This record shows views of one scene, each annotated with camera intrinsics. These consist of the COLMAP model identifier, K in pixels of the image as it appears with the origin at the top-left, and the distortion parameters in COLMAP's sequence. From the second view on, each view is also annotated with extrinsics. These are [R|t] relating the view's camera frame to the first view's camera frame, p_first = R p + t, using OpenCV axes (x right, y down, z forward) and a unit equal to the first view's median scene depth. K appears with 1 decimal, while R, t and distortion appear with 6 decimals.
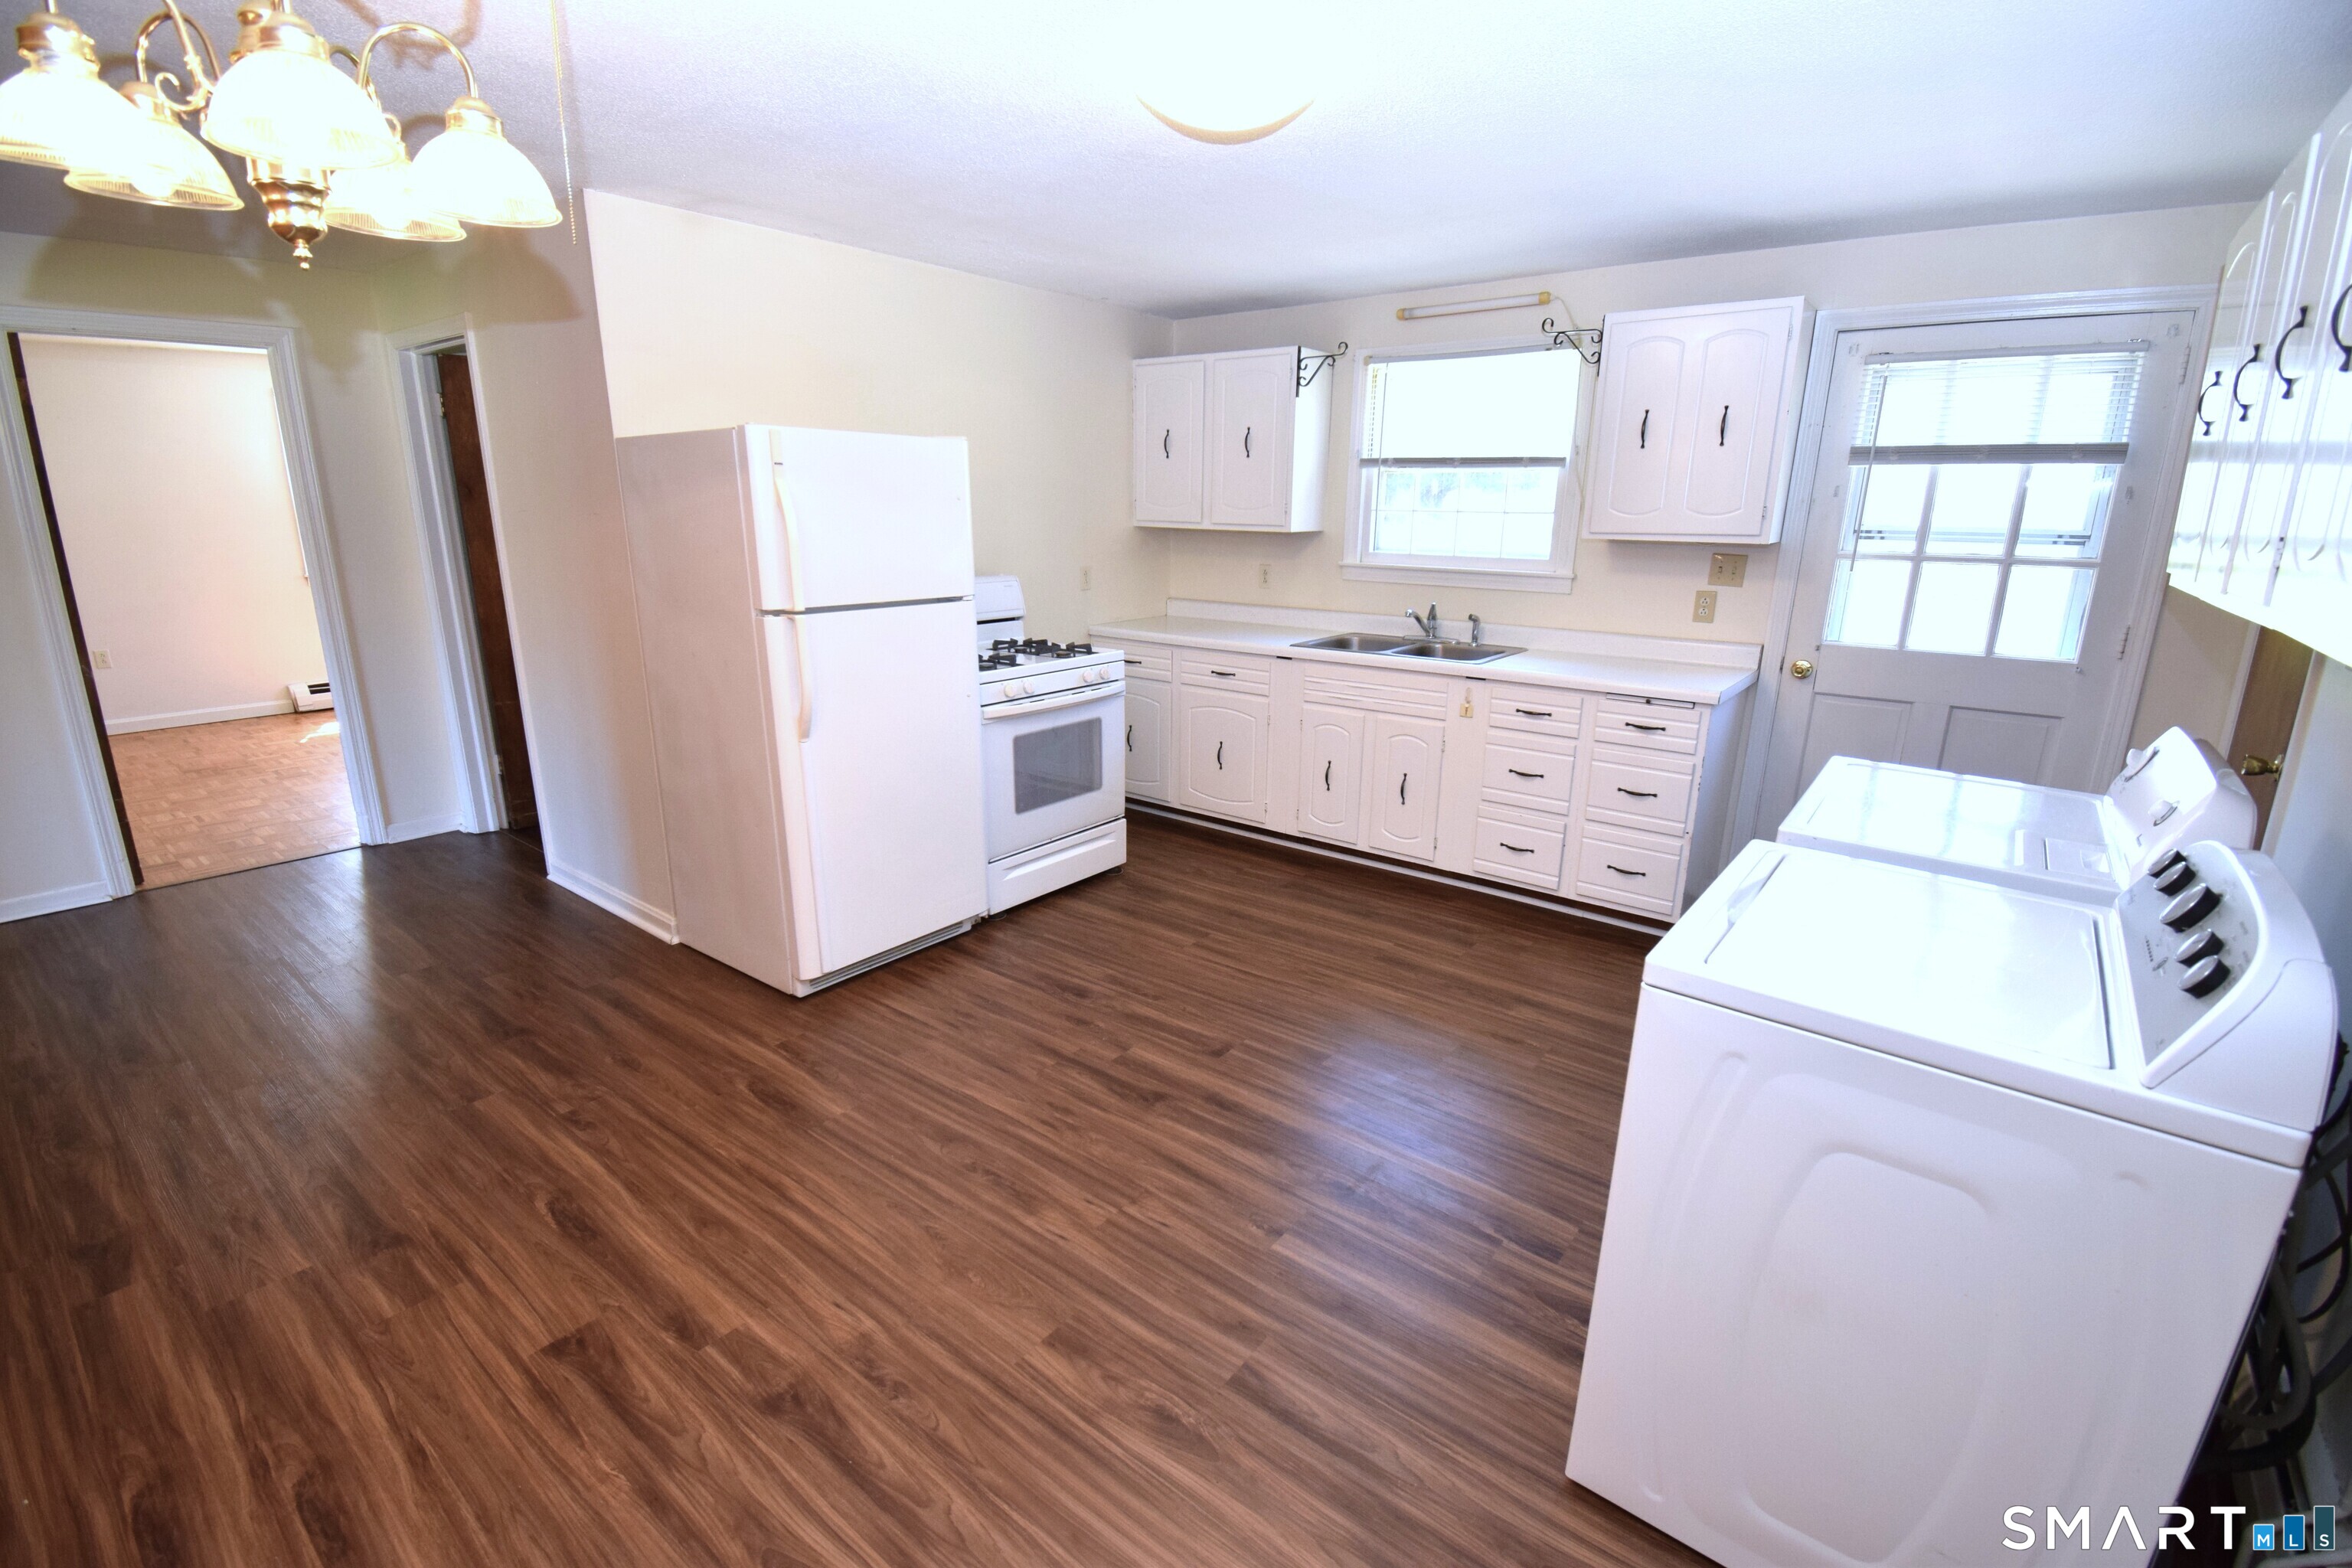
lens RADIAL K [[1043.7, 0, 1176.3], [0, 1043.7, 784.7], [0, 0, 1]] dist [0.010969, -0.009502]
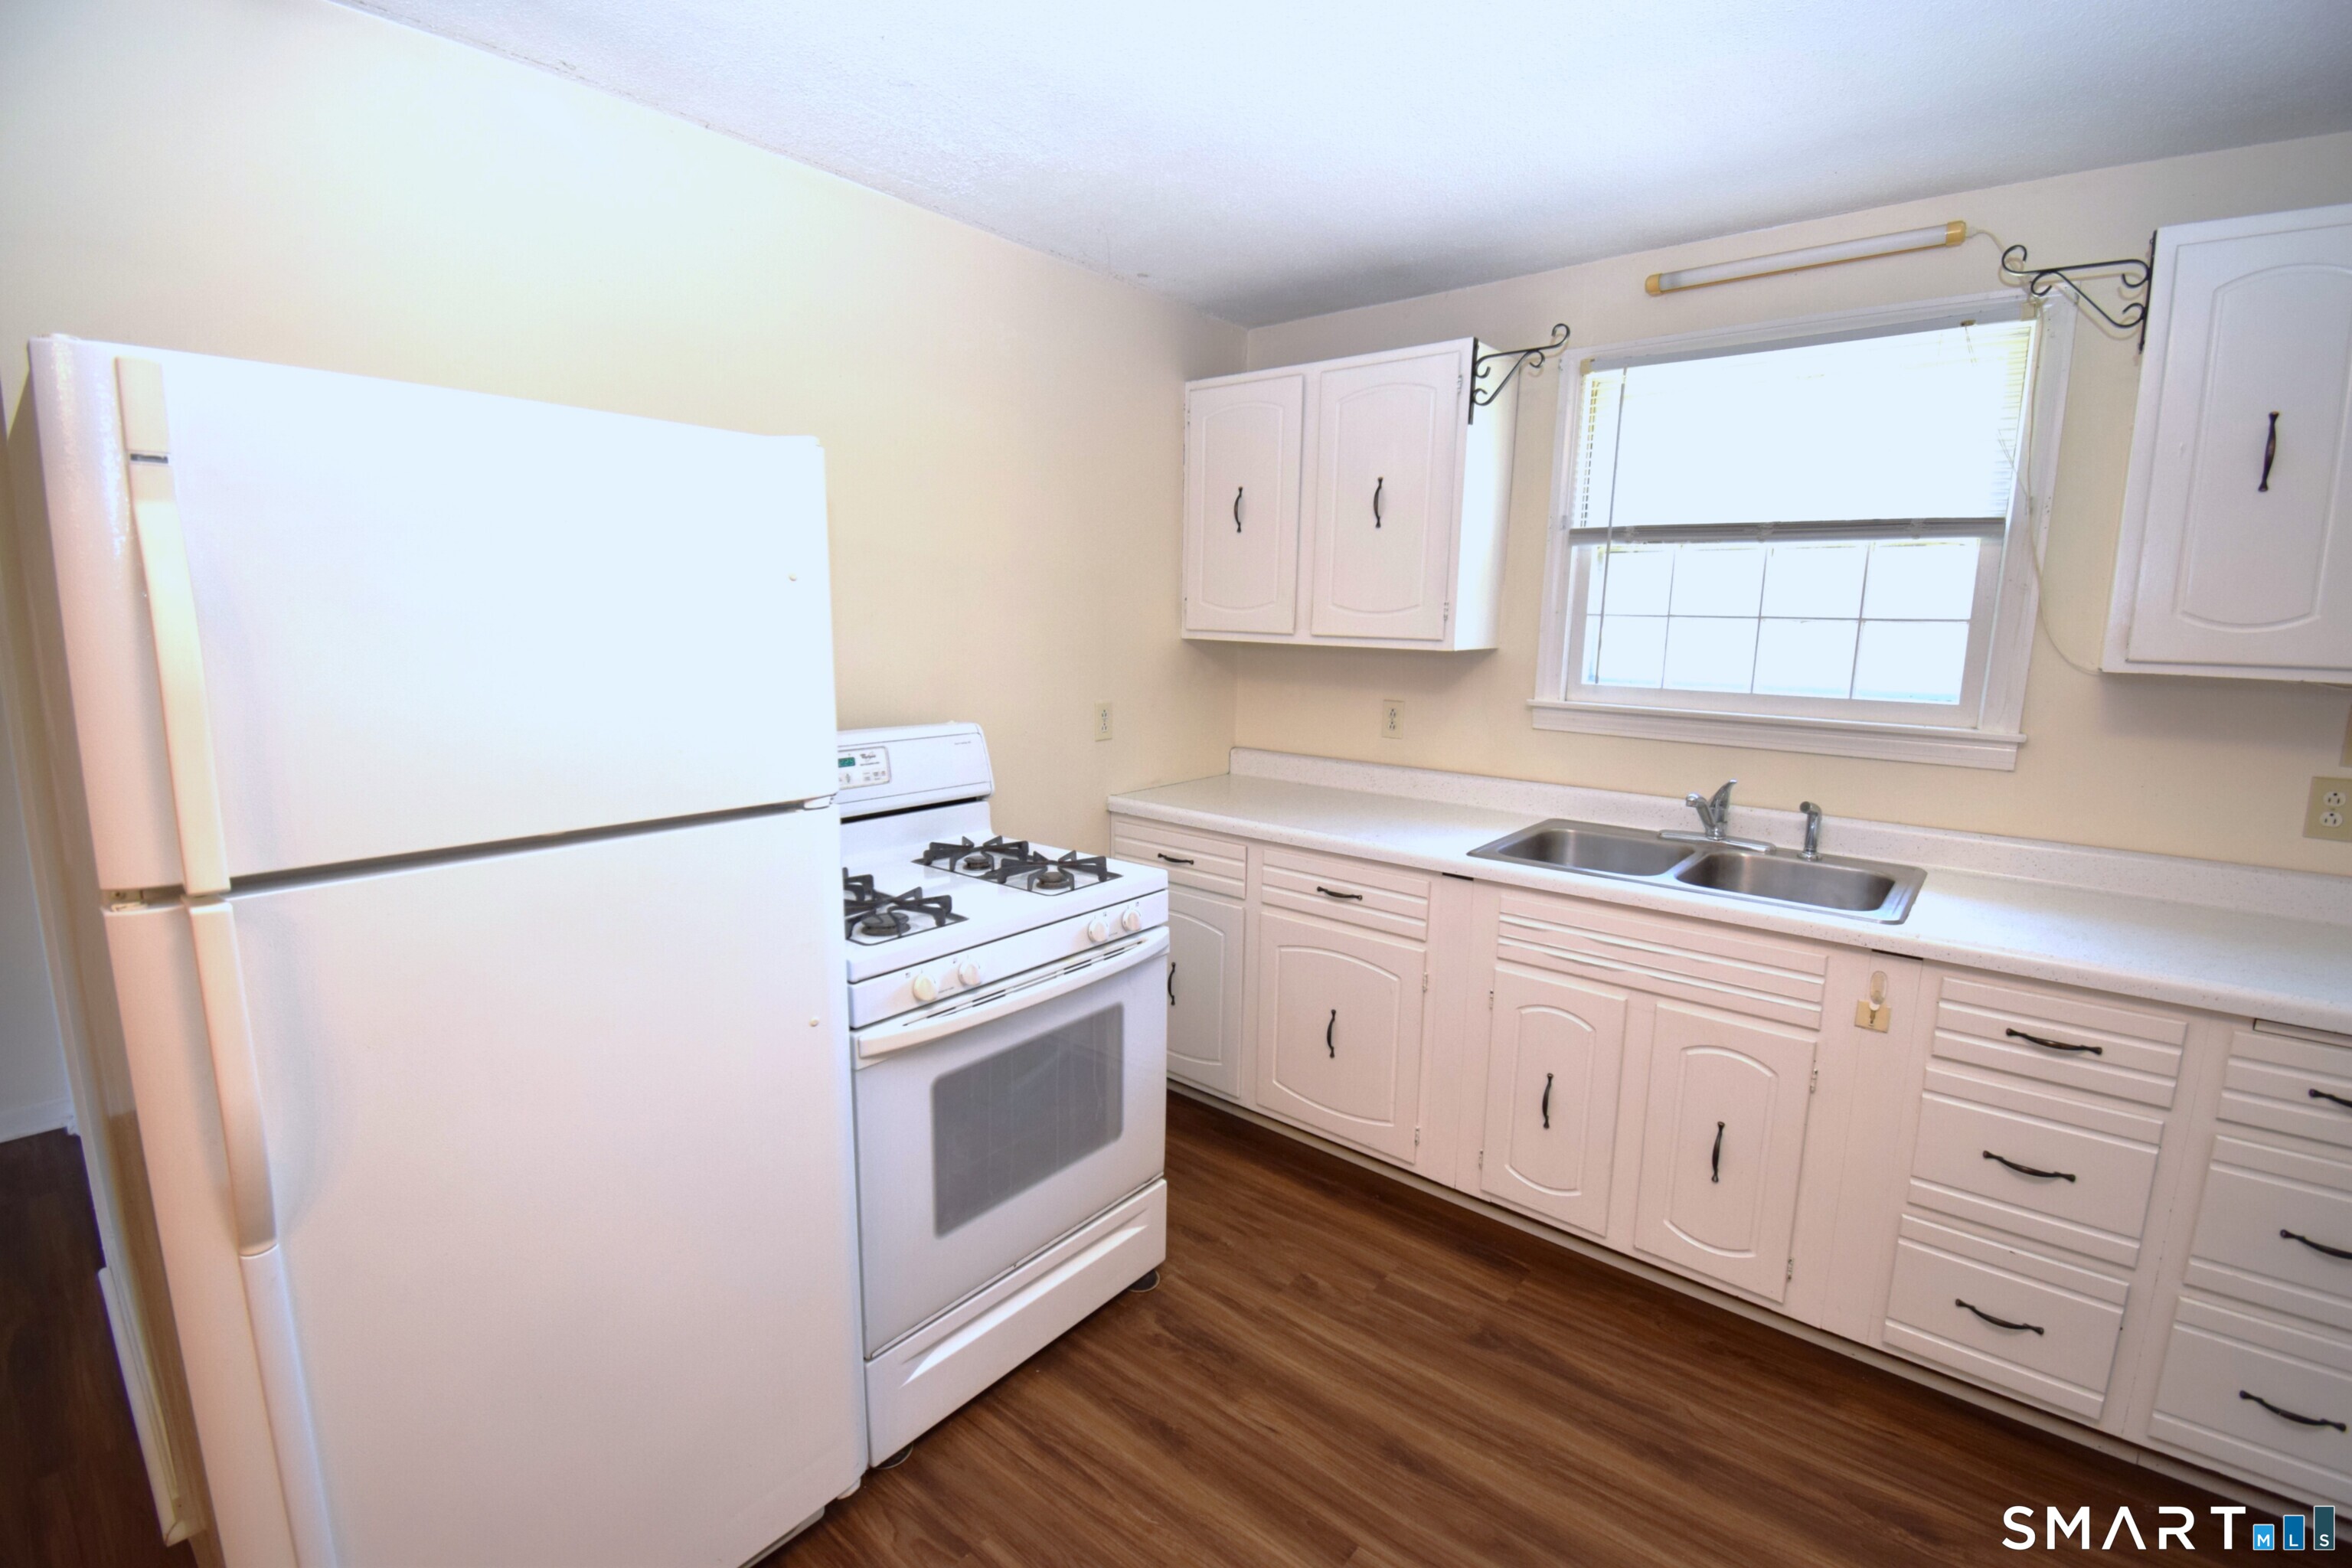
lens RADIAL K [[1043.7, 0, 1174.8], [0, 1043.7, 780.9], [0, 0, 1]] dist [0.010969, -0.009502]
pose [[0.999437, 0.010684, -0.031795, -0.028442], [-0.013925, 0.994531, -0.103511, -0.112110], [0.030516, 0.103895, 0.994120, 0.442131]]
